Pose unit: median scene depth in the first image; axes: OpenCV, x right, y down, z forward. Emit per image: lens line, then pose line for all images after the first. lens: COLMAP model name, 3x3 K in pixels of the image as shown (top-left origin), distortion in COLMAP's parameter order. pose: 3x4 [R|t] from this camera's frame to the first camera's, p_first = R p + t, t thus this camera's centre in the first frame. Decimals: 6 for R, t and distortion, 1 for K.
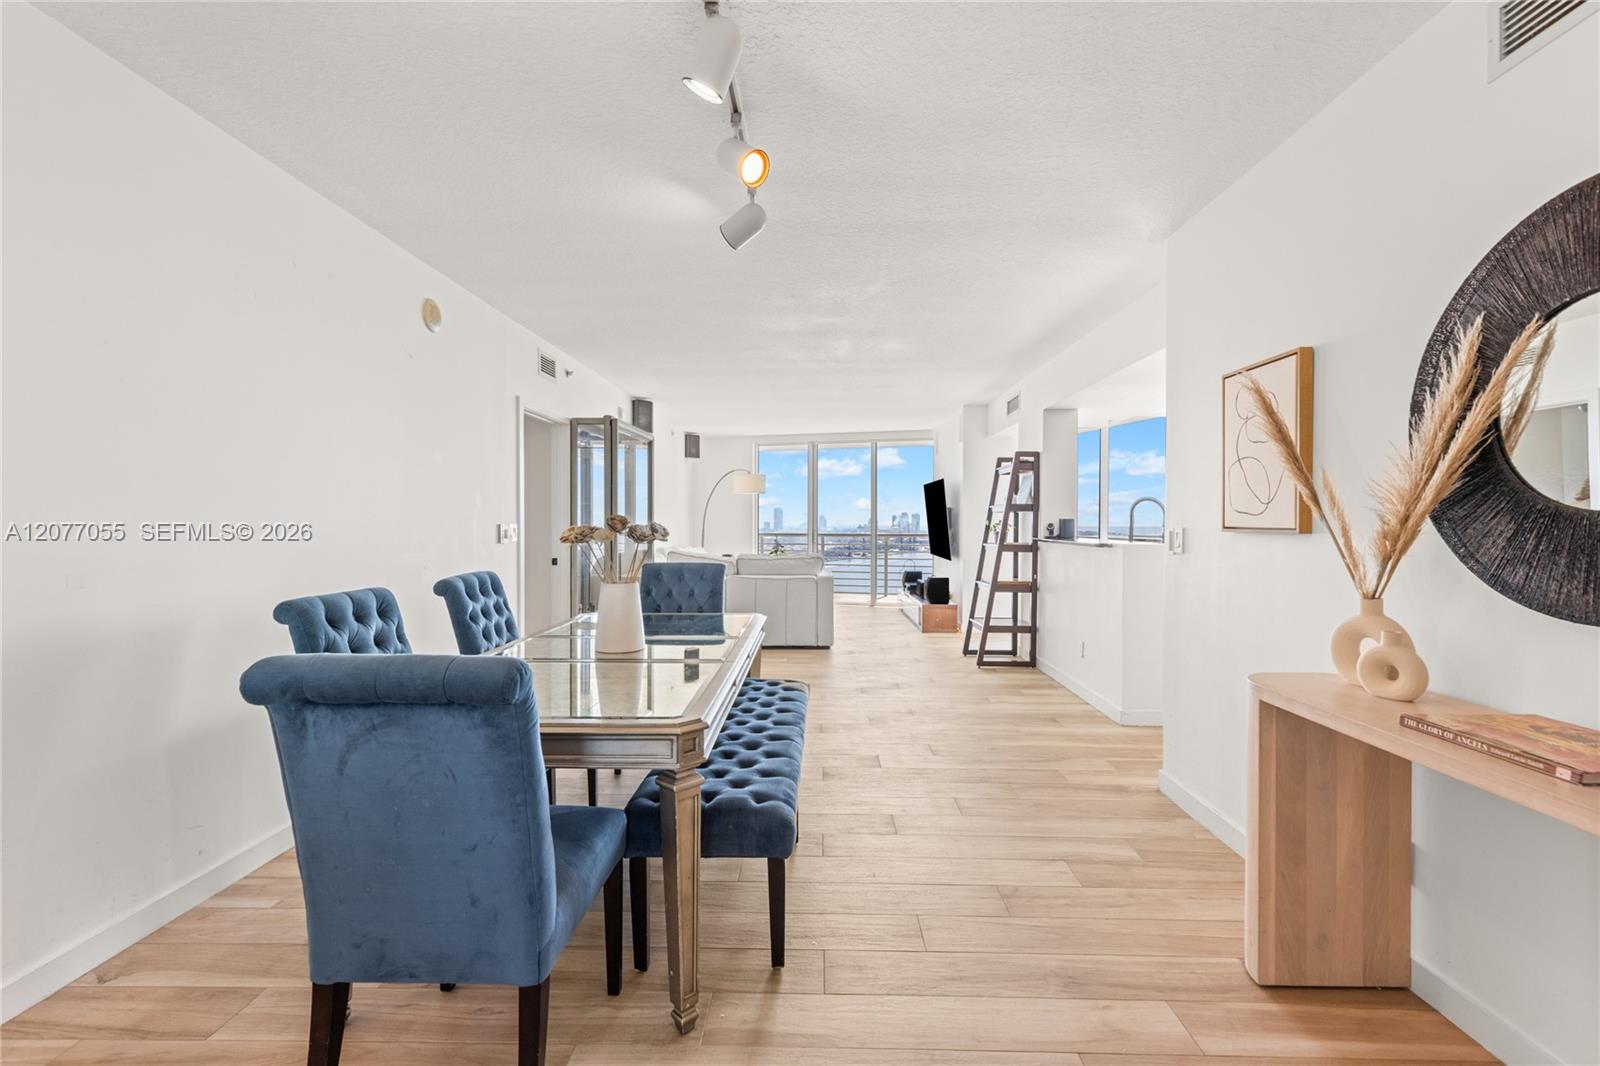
lens RADIAL K [[713.4, 0, 808.8], [0, 713.4, 528.2], [0, 0, 1]] dist [0.004755, -0.000120]
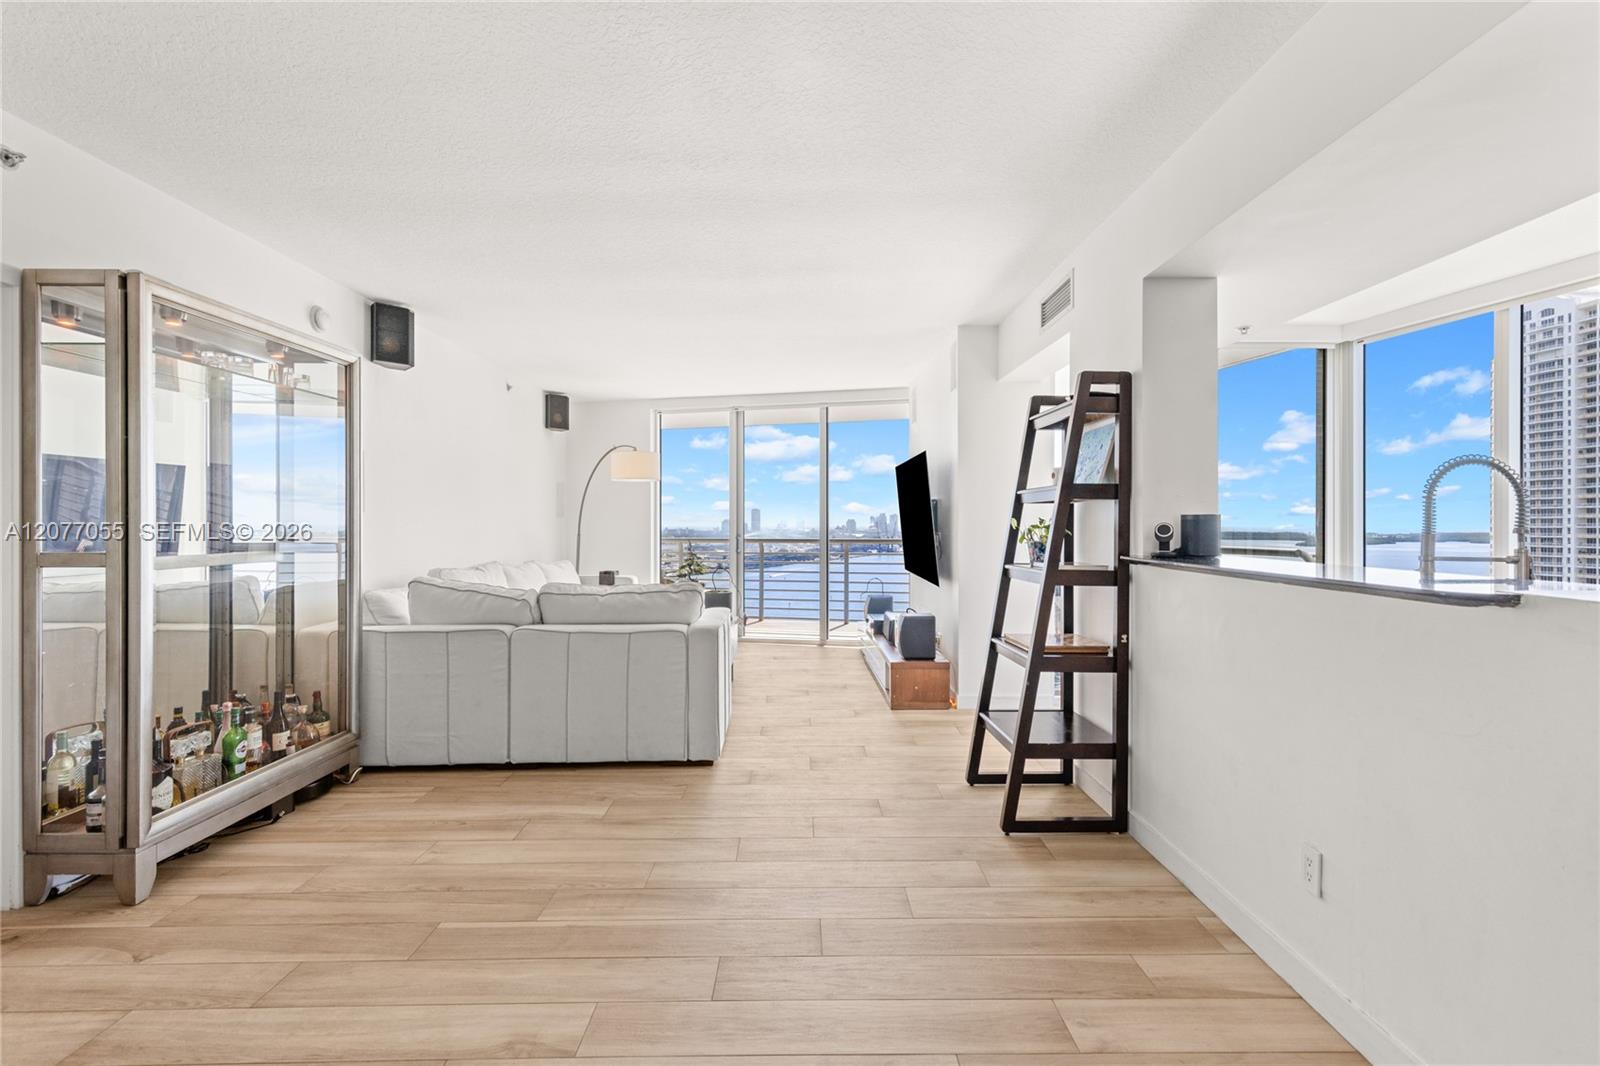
lens RADIAL K [[717.3, 0, 811.4], [0, 717.3, 526.8], [0, 0, 1]] dist [0.004894, 0.000185]
pose [[0.999403, -0.002552, 0.034454, 0.125245], [0.002666, 0.999991, -0.003247, -0.006081], [-0.034445, 0.003337, 0.999401, 0.698494]]
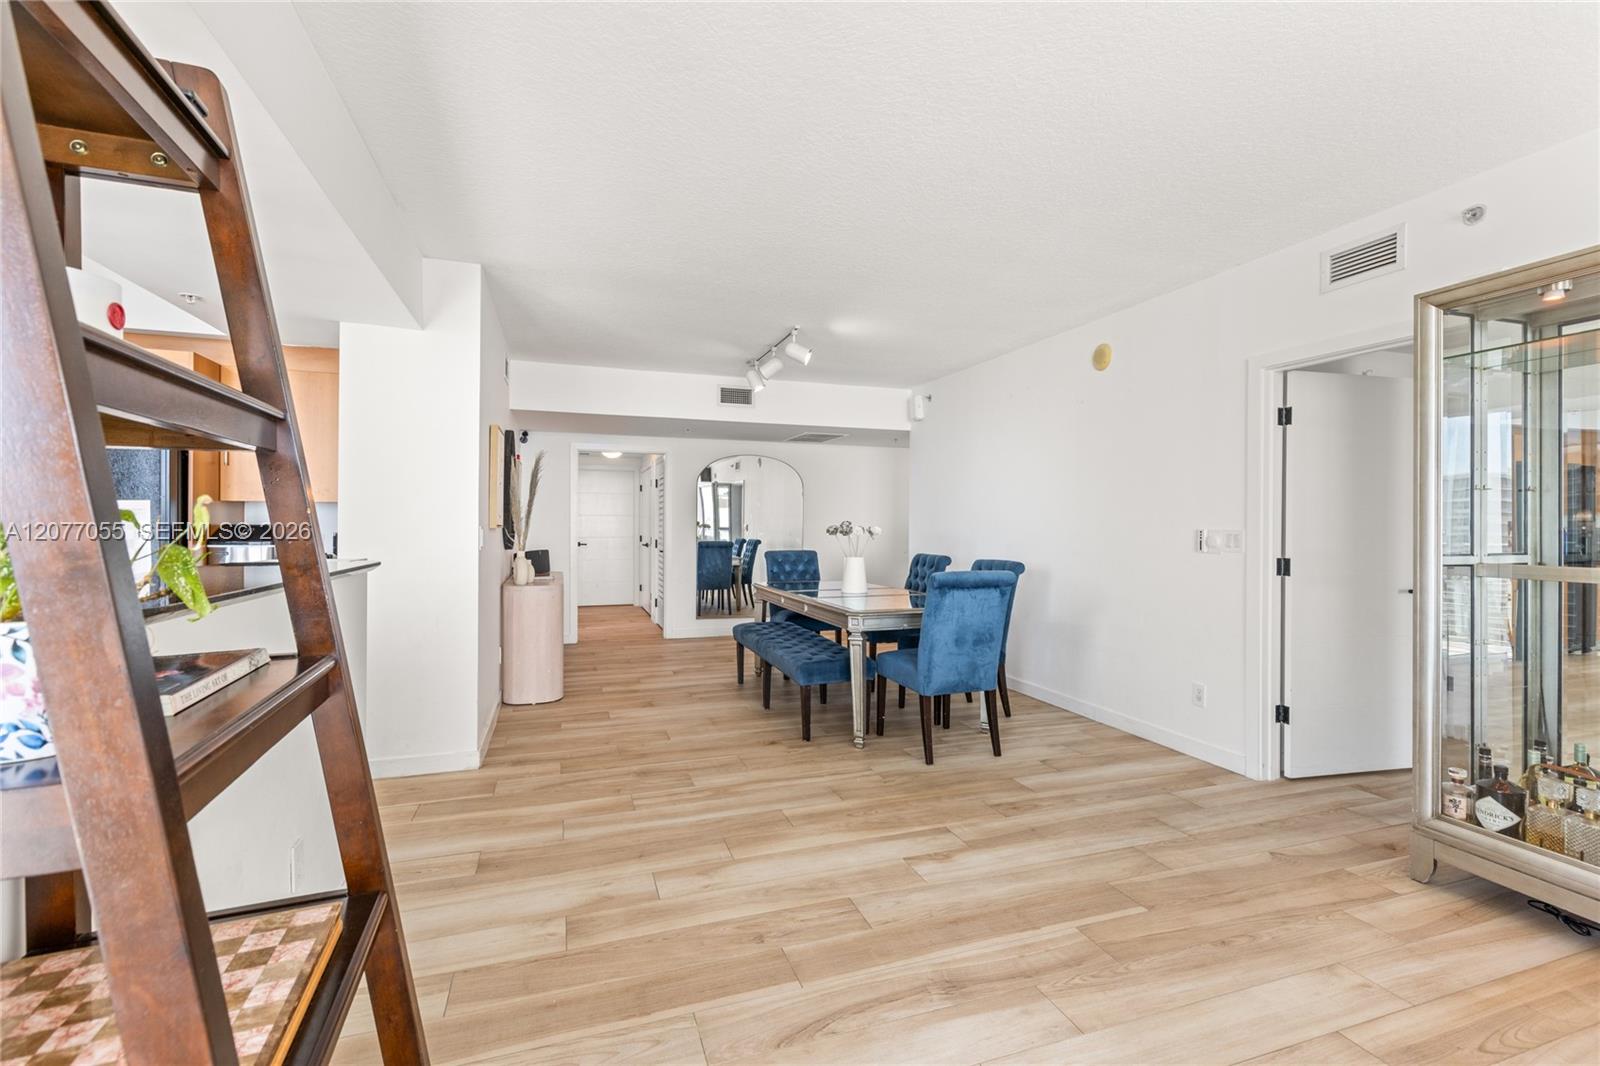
lens RADIAL K [[716.2, 0, 808.7], [0, 716.2, 520.7], [0, 0, 1]] dist [0.004429, 0.000037]
pose [[-0.936689, -0.008180, -0.350068, 0.291559], [-0.010031, 0.999944, 0.003474, -0.013641], [0.350020, 0.006766, -0.936718, 1.569507]]
